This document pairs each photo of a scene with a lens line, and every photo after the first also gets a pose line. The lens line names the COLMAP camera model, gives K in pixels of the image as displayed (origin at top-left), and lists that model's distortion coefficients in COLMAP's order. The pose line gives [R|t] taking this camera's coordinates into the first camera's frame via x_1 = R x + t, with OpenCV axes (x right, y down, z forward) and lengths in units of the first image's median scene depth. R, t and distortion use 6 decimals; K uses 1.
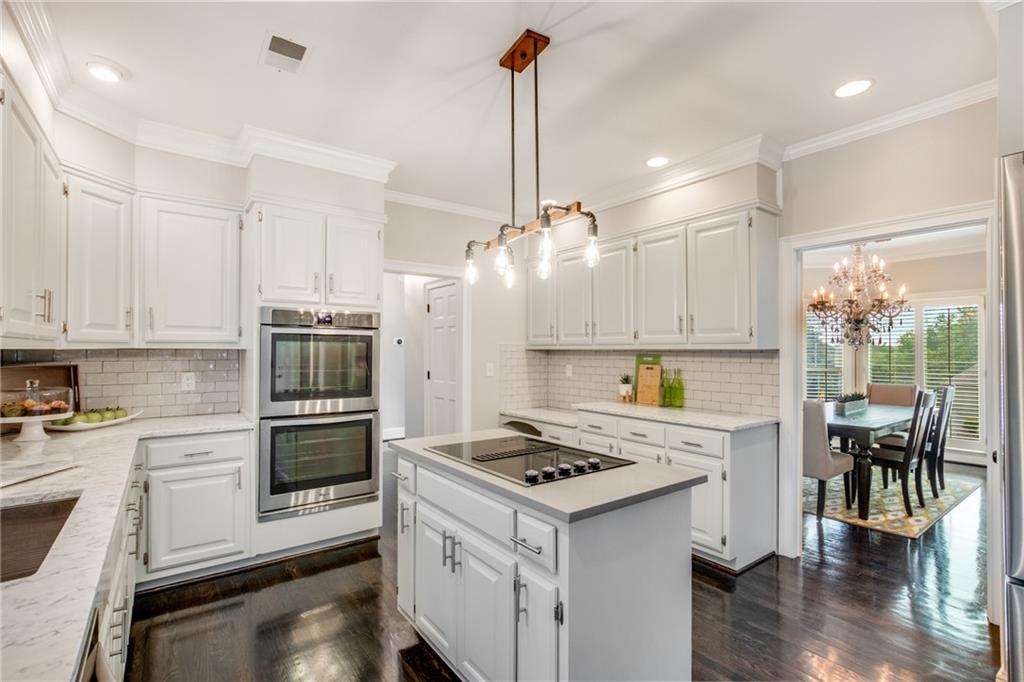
lens RADIAL K [[466.1, 0, 512.0], [0, 466.1, 341.0], [0, 0, 1]] dist [0.000645, 0.000057]
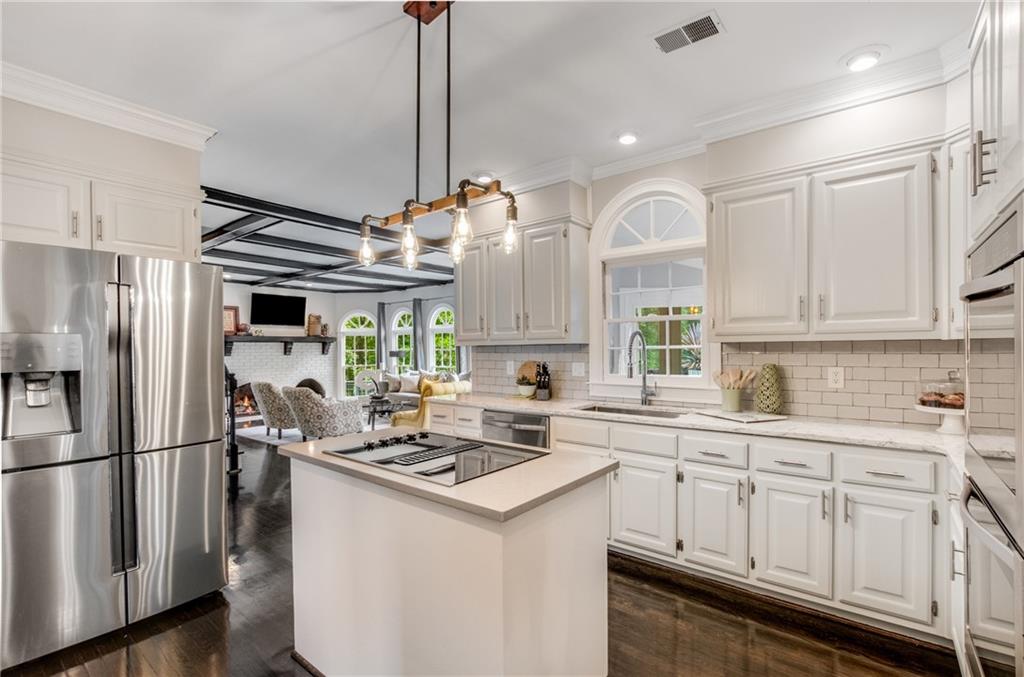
lens RADIAL K [[468.3, 0, 494.2], [0, 468.3, 354.9], [0, 0, 1]] dist [-0.002771, -0.000583]
pose [[0.969802, -0.016284, 0.243347, -0.089102], [0.007006, 0.999217, 0.038942, 0.001651], [-0.243791, -0.036061, 0.969157, 0.118647]]
